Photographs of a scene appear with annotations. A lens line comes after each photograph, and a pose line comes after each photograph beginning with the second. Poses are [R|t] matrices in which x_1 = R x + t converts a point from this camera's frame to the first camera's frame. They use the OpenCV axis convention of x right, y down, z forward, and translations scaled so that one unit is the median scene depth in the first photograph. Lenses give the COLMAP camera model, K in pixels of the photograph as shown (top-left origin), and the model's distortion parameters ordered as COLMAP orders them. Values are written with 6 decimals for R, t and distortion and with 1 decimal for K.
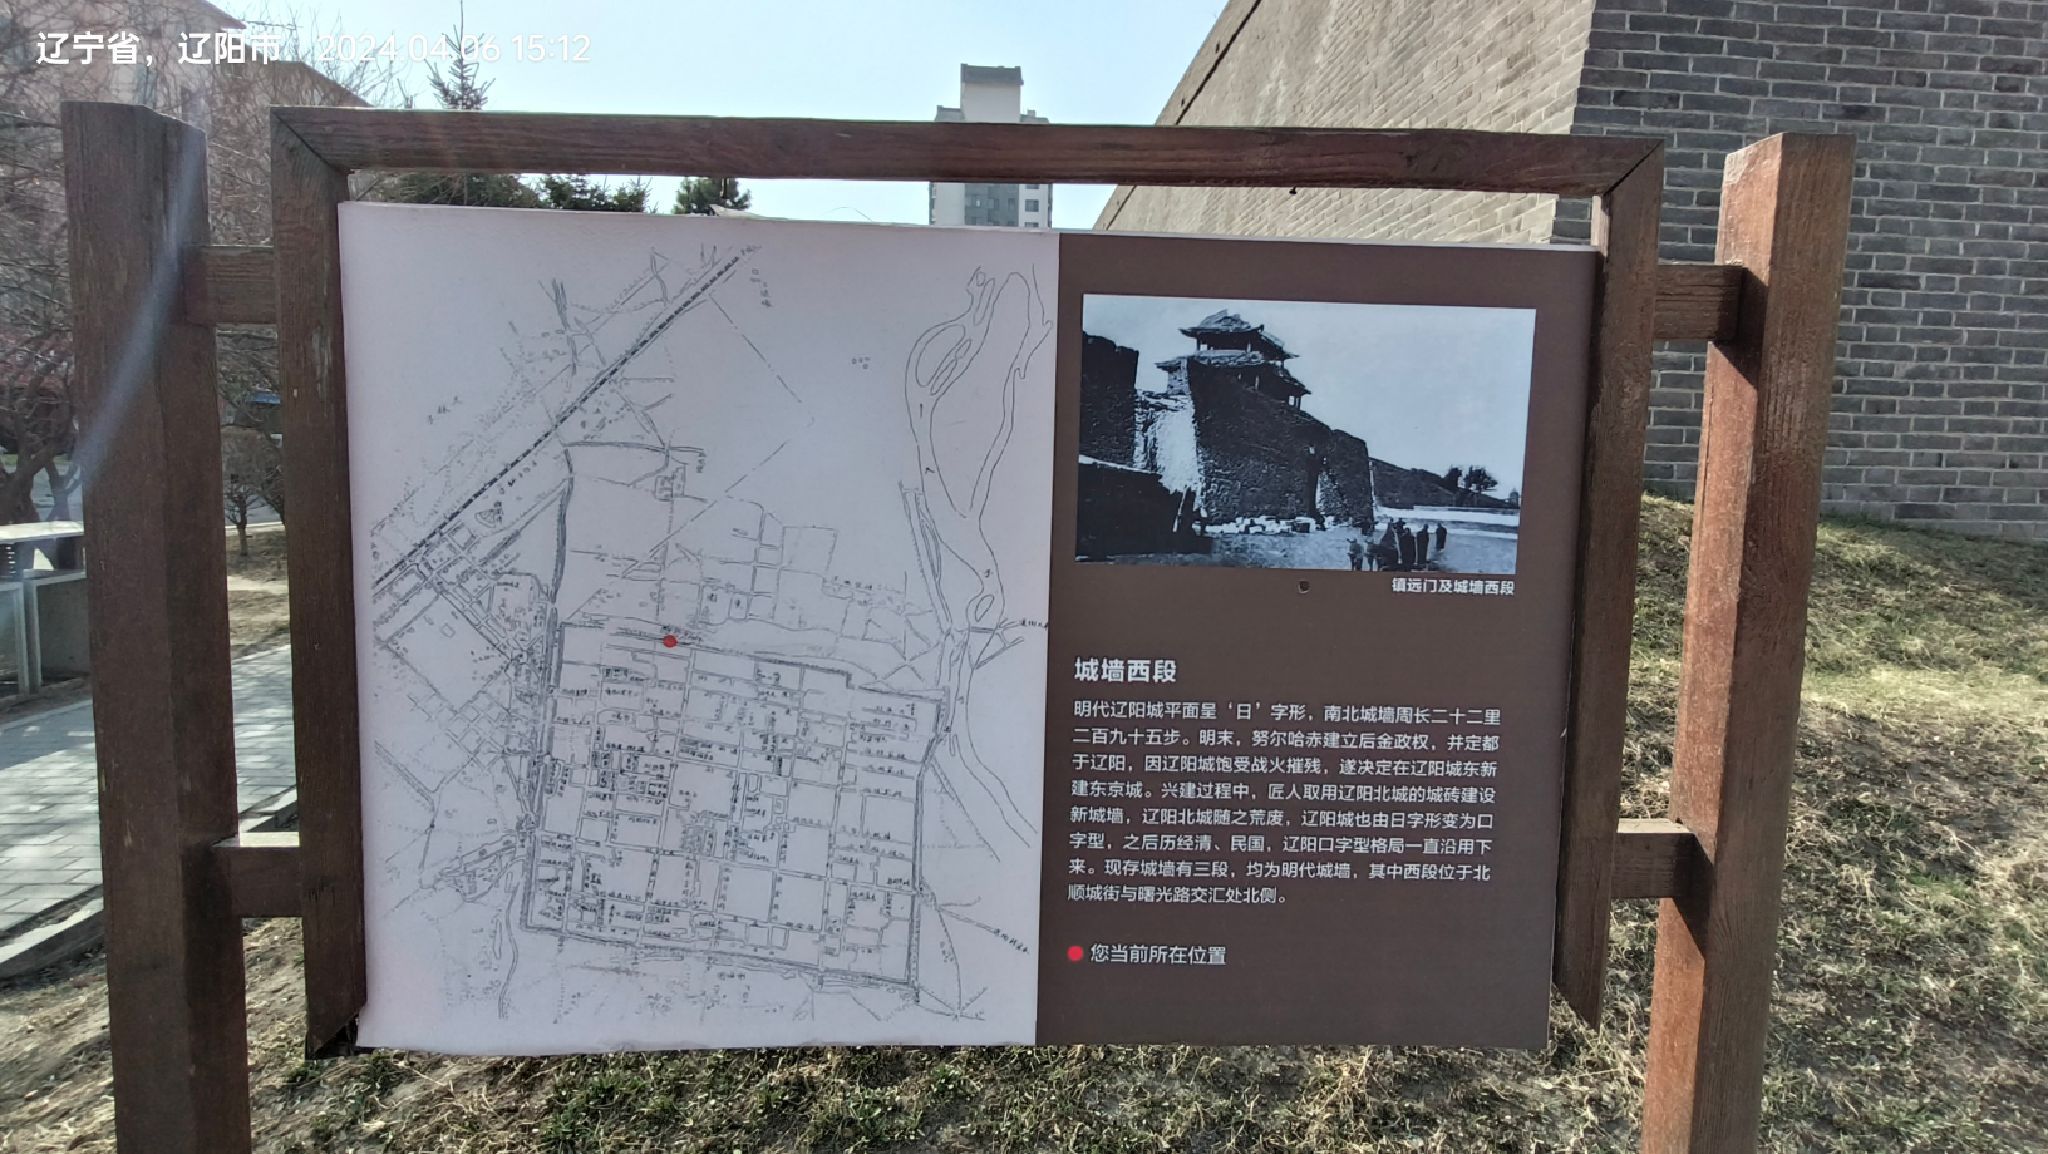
lens RADIAL K [[982.2, 0, 1025.0], [0, 982.2, 563.6], [0, 0, 1]] dist [-0.002779, 0.000046]
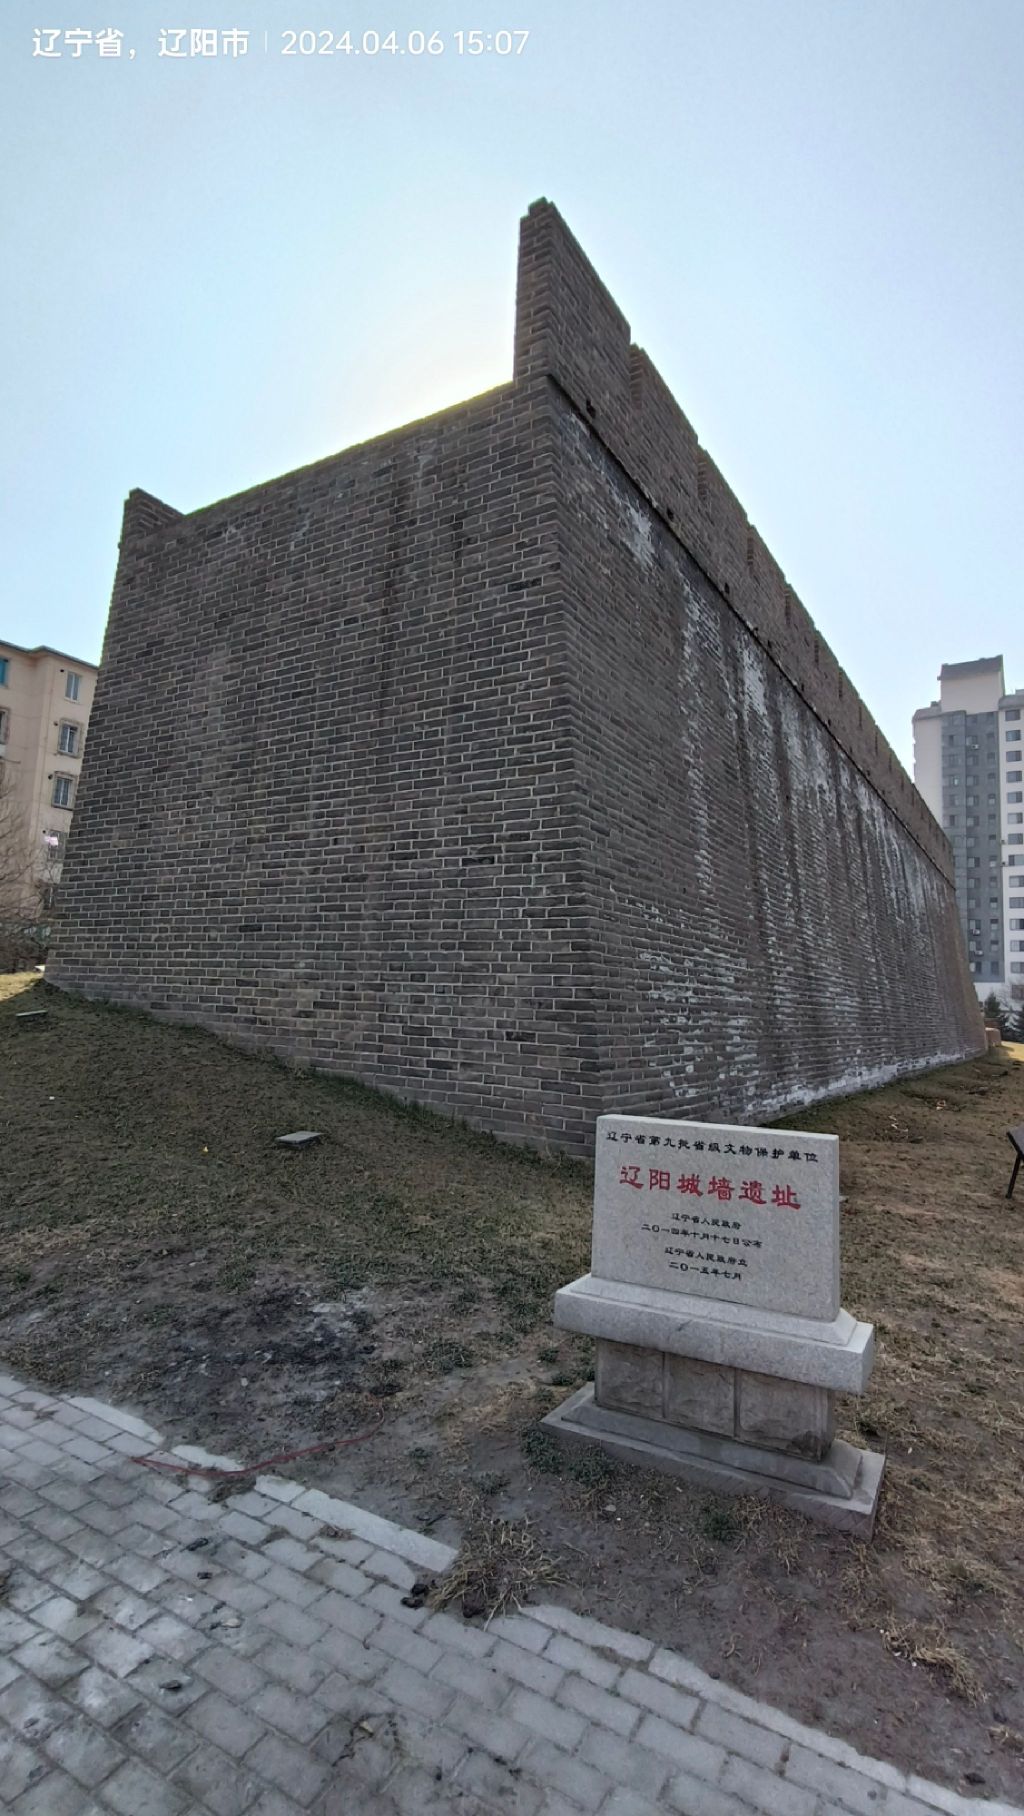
lens RADIAL K [[871.0, 0, 512.0], [0, 871.0, 908.0], [0, 0, 1]] dist [-0.002779, 0.000046]
pose [[0.805965, -0.056116, -0.589298, 2.610757], [-0.081546, 0.975481, -0.204419, 0.059034], [0.586320, 0.212809, 0.781627, -0.022745]]
